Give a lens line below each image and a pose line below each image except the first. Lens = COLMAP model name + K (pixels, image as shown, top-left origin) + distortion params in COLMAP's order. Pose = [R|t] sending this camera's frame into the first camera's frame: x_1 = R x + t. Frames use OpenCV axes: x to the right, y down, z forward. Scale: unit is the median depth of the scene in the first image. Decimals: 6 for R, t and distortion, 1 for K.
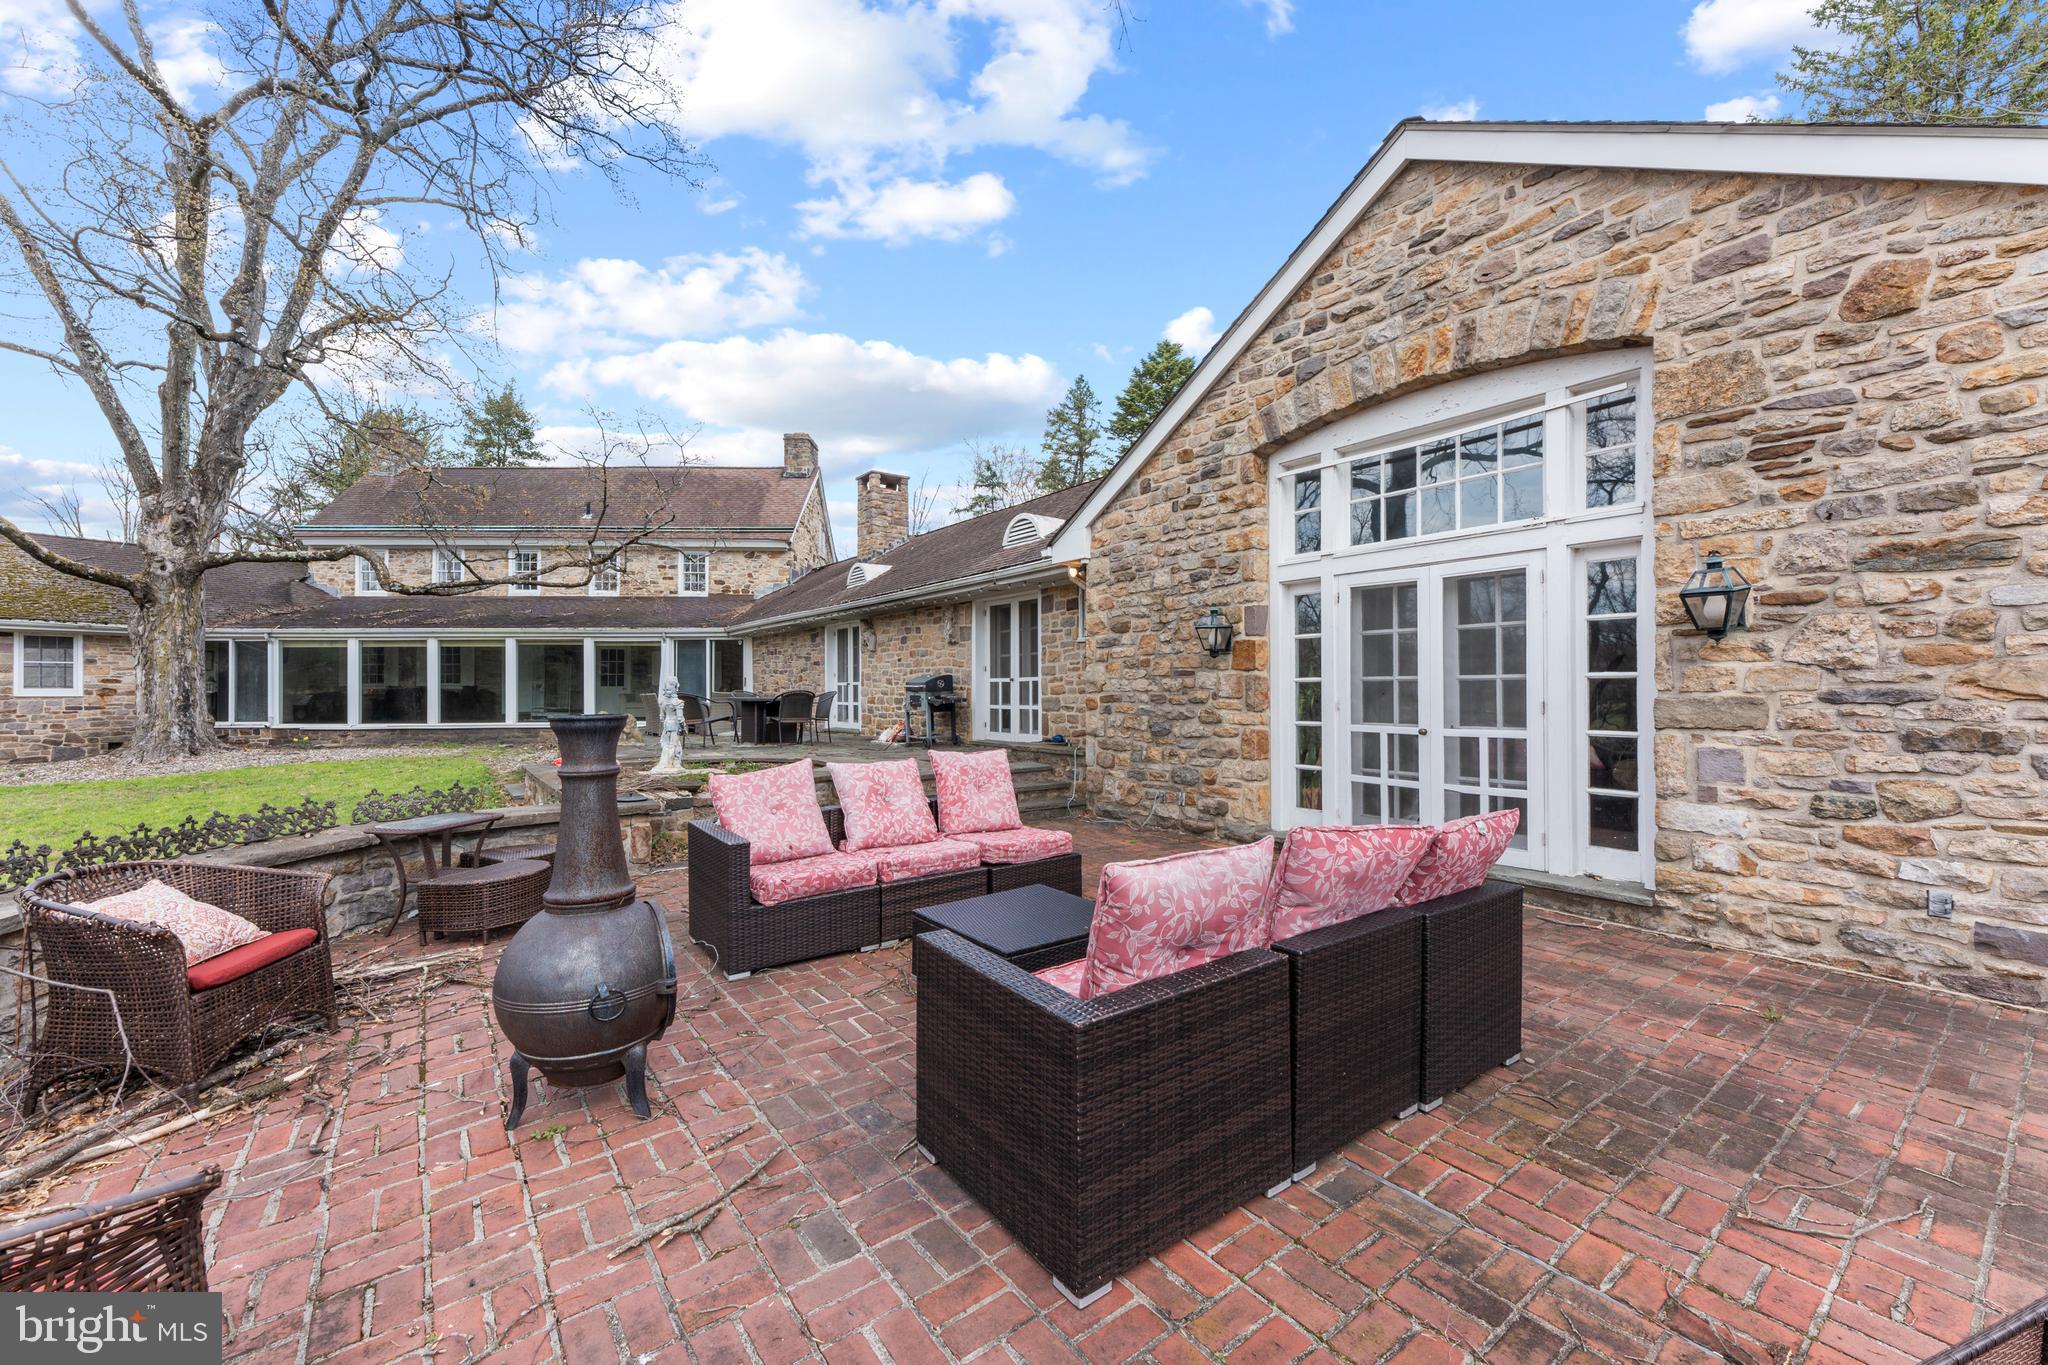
lens RADIAL K [[817.5, 0, 1027.0], [0, 817.5, 681.9], [0, 0, 1]] dist [-0.000441, -0.000037]
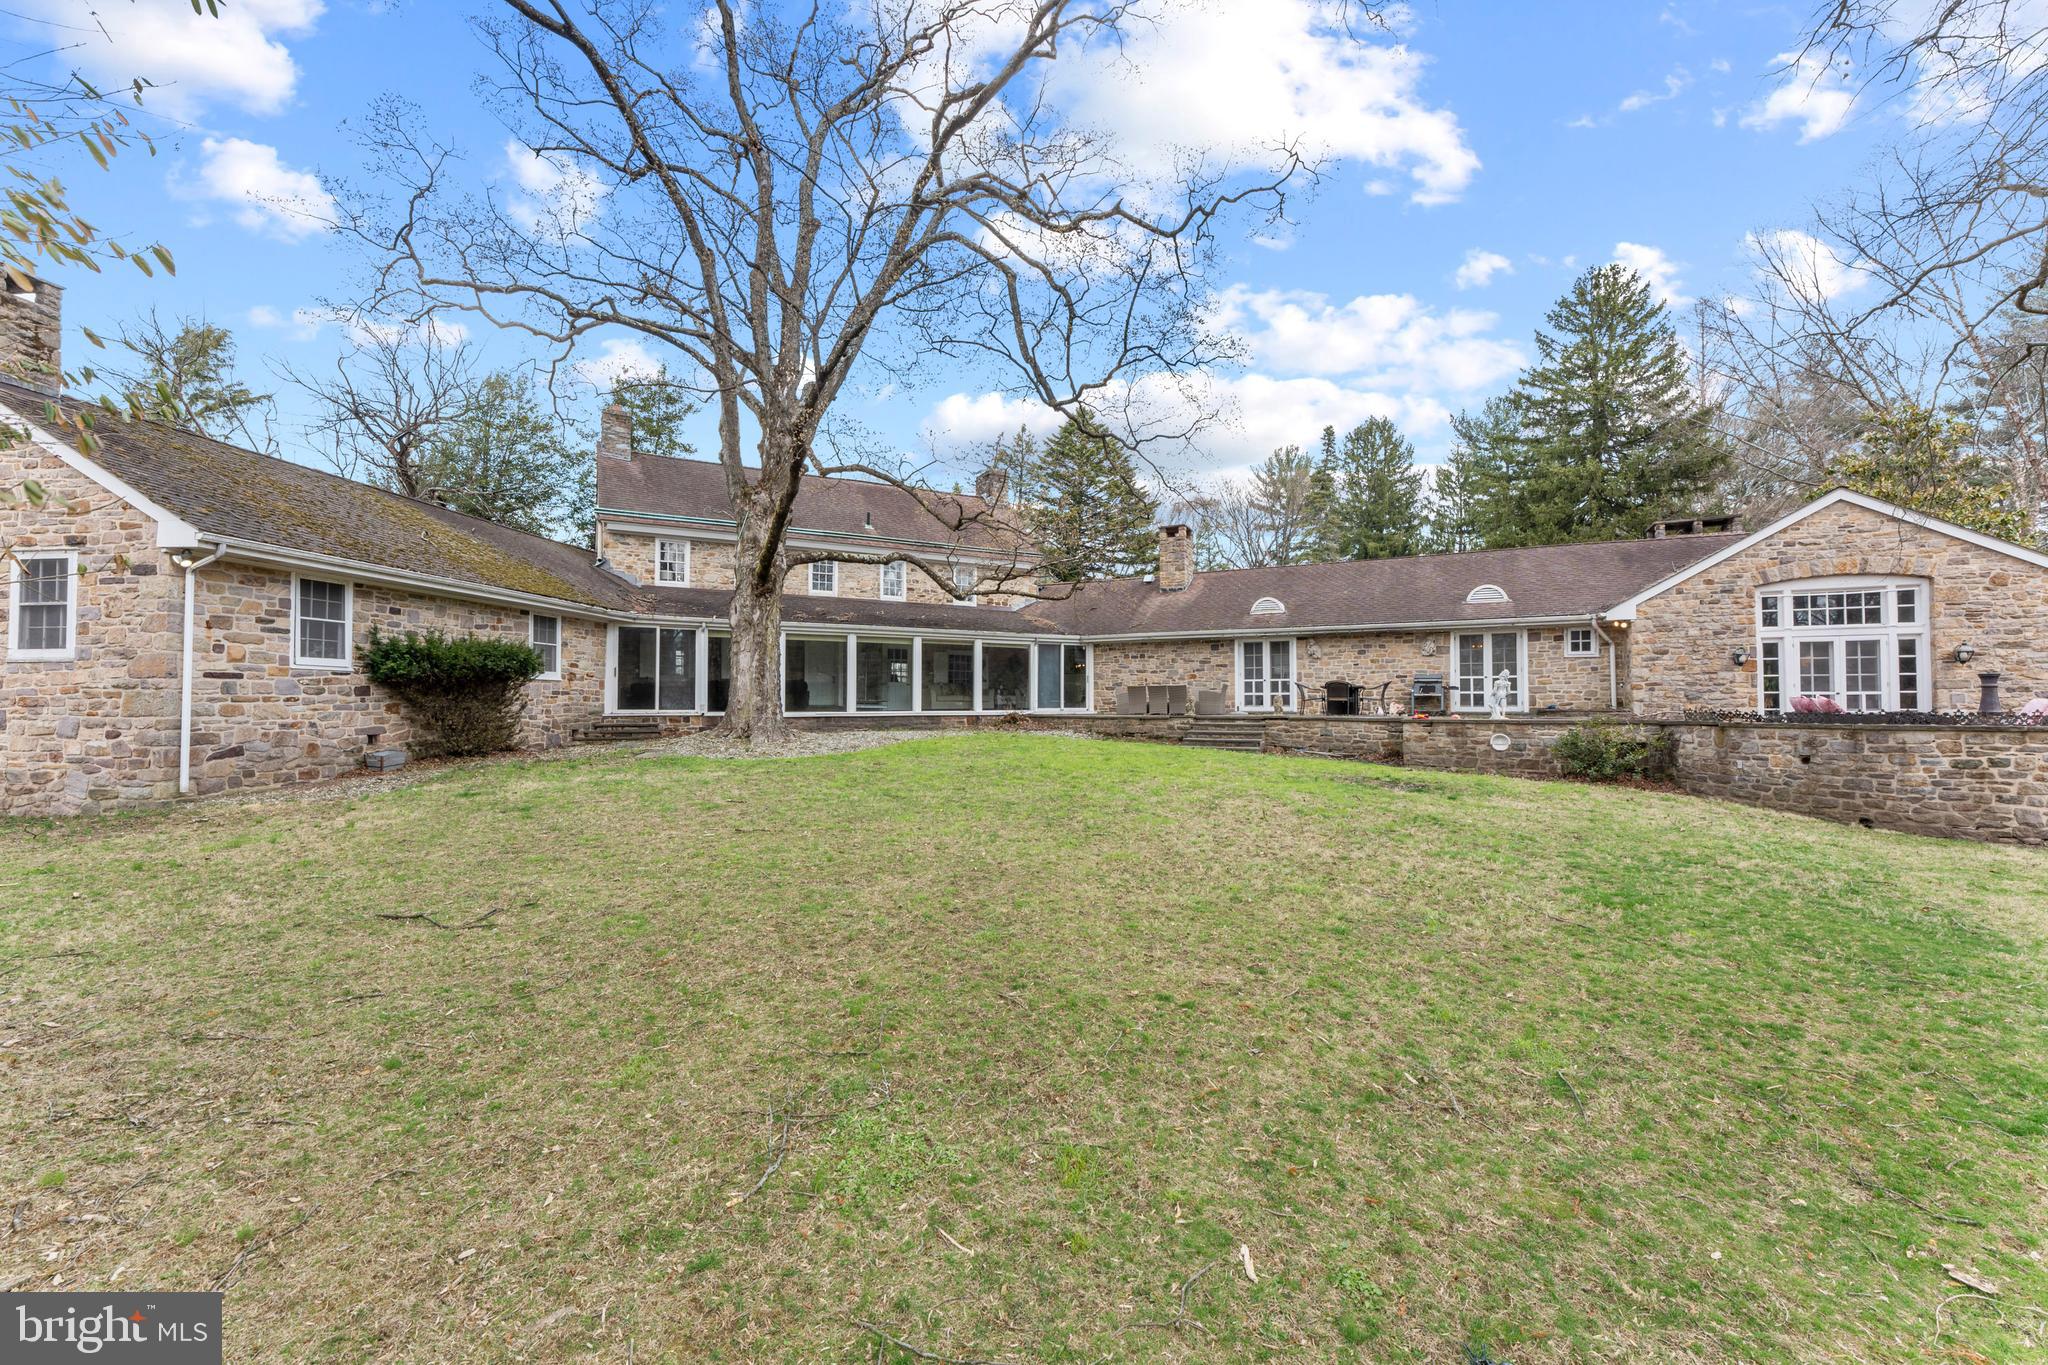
lens RADIAL K [[817.5, 0, 1028.1], [0, 817.5, 680.2], [0, 0, 1]] dist [-0.000441, -0.000037]
pose [[0.892392, 0.017262, 0.450932, -2.724070], [-0.008563, 0.999736, -0.021324, 0.081200], [-0.451181, 0.015168, 0.892304, -0.233926]]
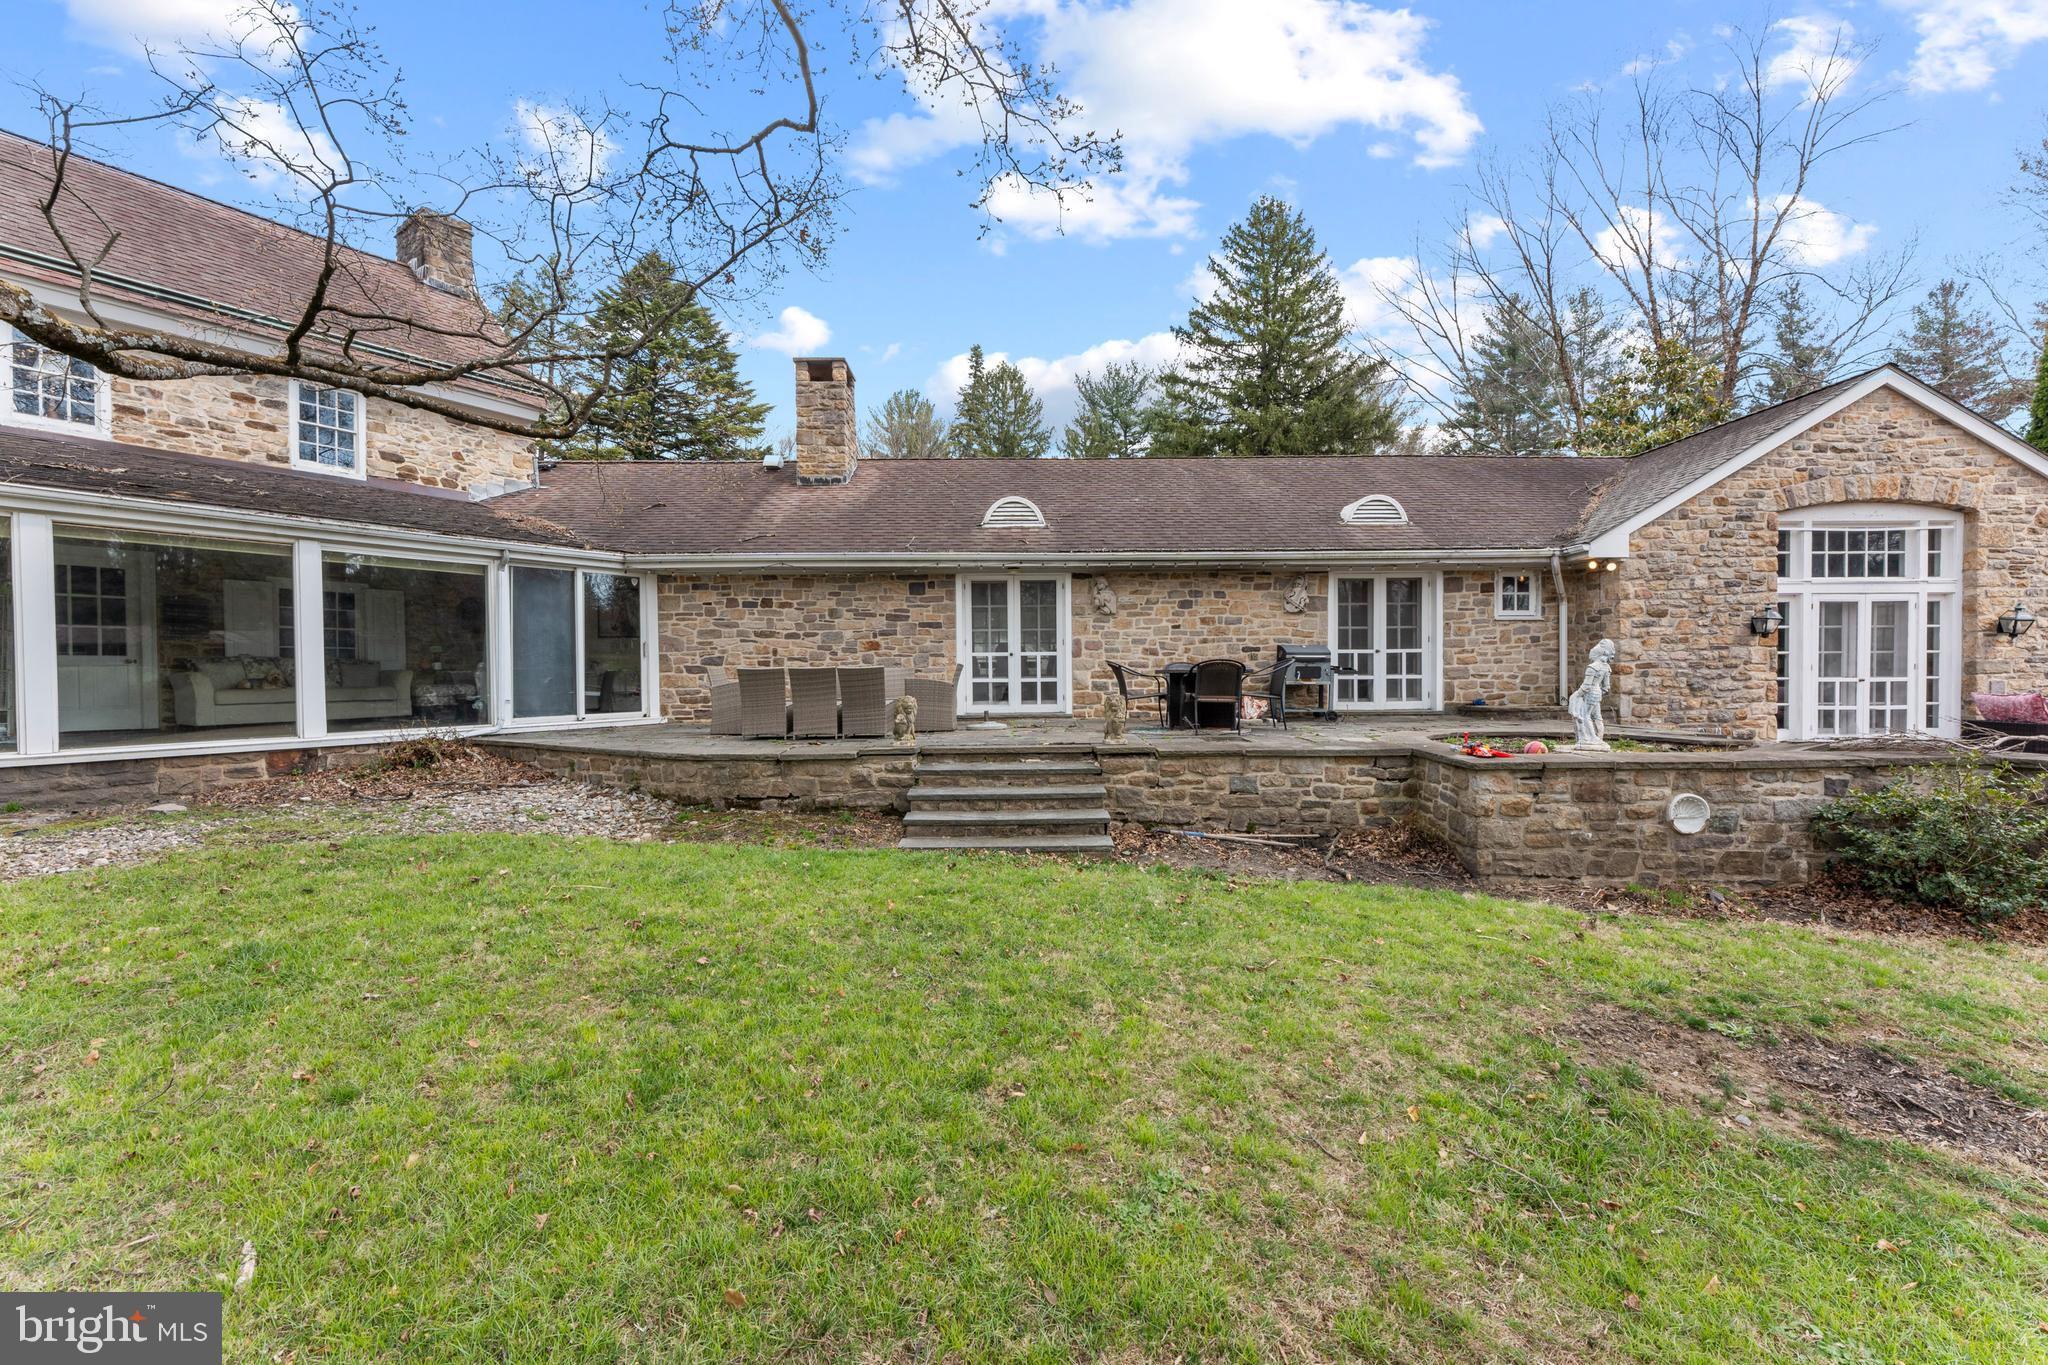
lens RADIAL K [[817.5, 0, 1024.2], [0, 817.5, 677.7], [0, 0, 1]] dist [-0.000441, -0.000037]
pose [[0.588926, -0.009319, 0.808133, -1.804689], [-0.004390, 0.999882, 0.014730, 0.028745], [-0.808175, -0.012223, 0.588816, 1.177448]]
